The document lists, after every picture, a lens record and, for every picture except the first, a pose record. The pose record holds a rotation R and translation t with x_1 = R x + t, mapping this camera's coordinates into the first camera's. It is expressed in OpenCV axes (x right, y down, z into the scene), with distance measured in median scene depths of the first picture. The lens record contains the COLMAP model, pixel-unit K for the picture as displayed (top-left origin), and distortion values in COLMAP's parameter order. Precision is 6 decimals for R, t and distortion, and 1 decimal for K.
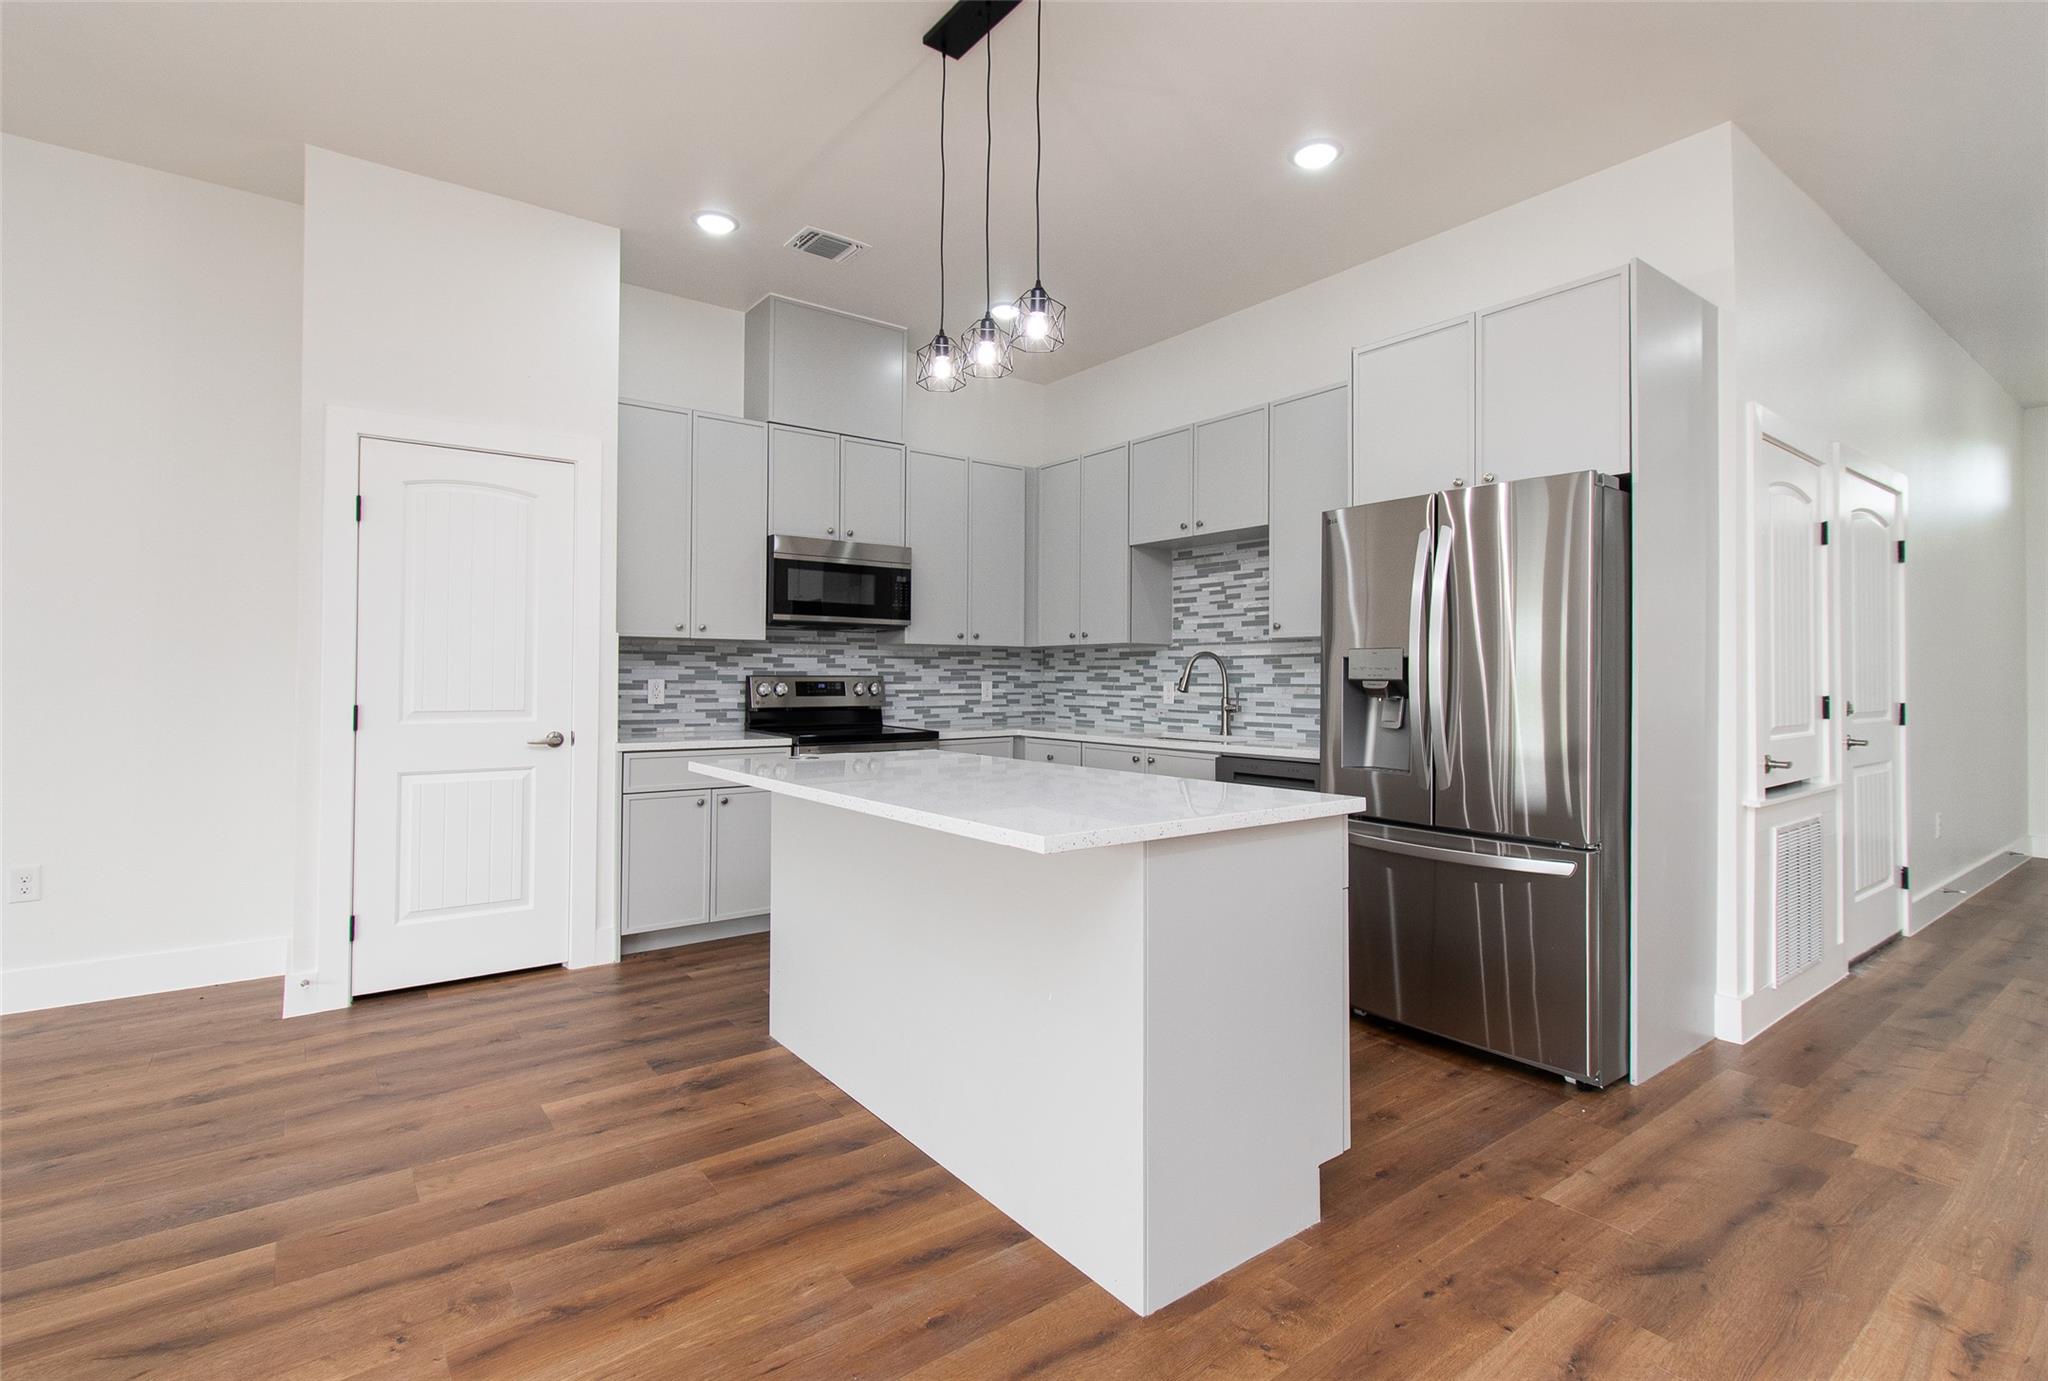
lens RADIAL K [[951.4, 0, 1053.3], [0, 951.4, 657.6], [0, 0, 1]] dist [-0.000536, -0.000752]
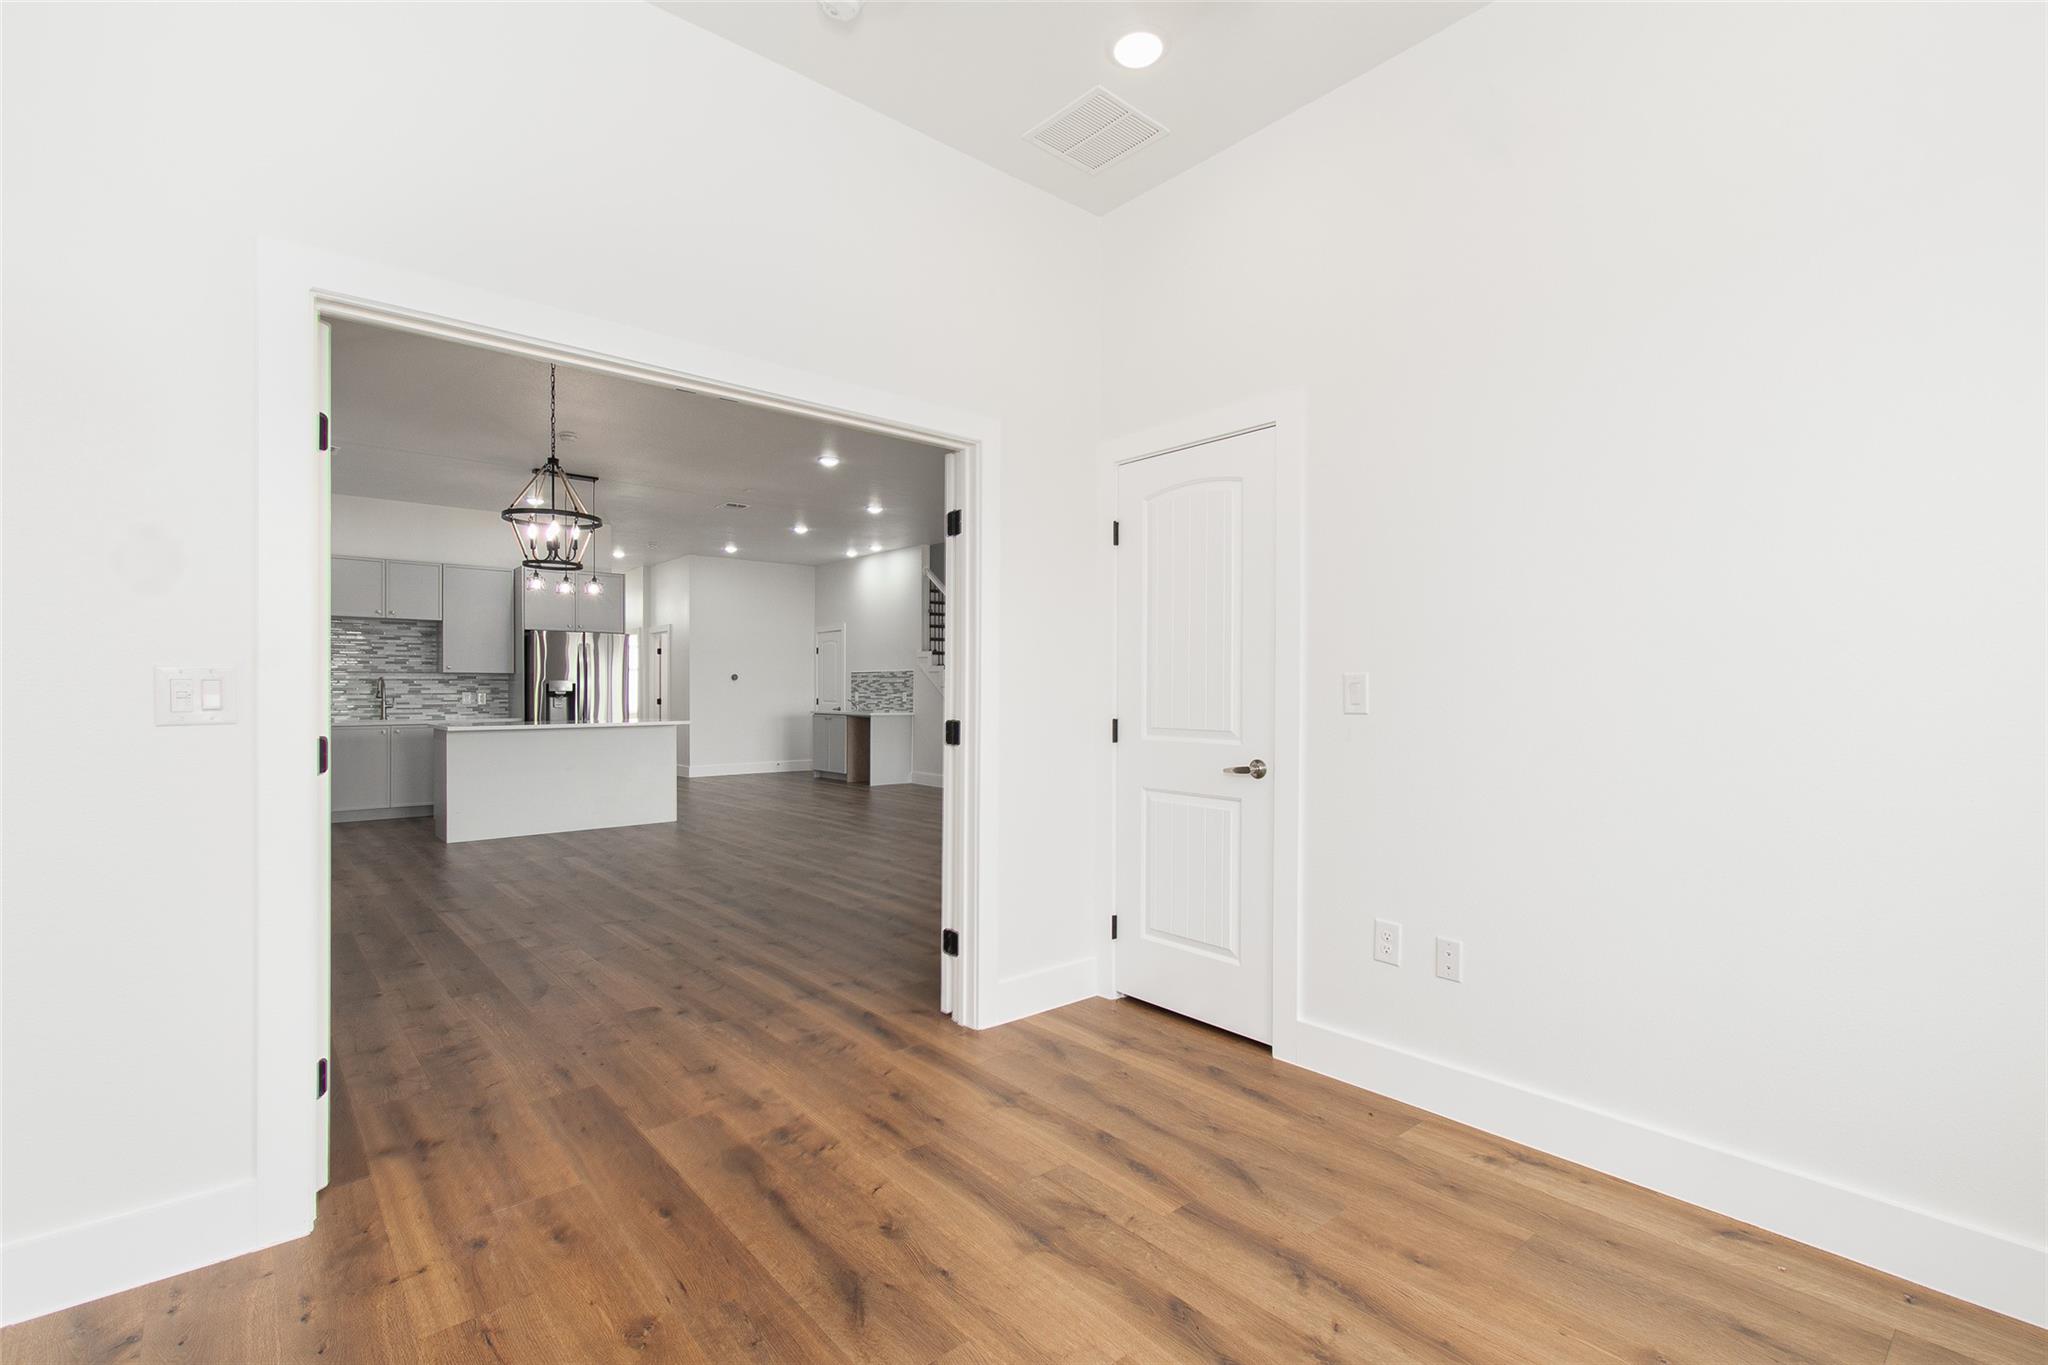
lens RADIAL K [[926.8, 0, 1034.9], [0, 926.8, 674.5], [0, 0, 1]] dist [0.004035, 0.000531]
pose [[-0.053660, 0.011793, 0.998490, -1.669697], [-0.021344, 0.999688, -0.012954, -0.014266], [-0.998331, -0.022007, -0.053392, -0.199769]]
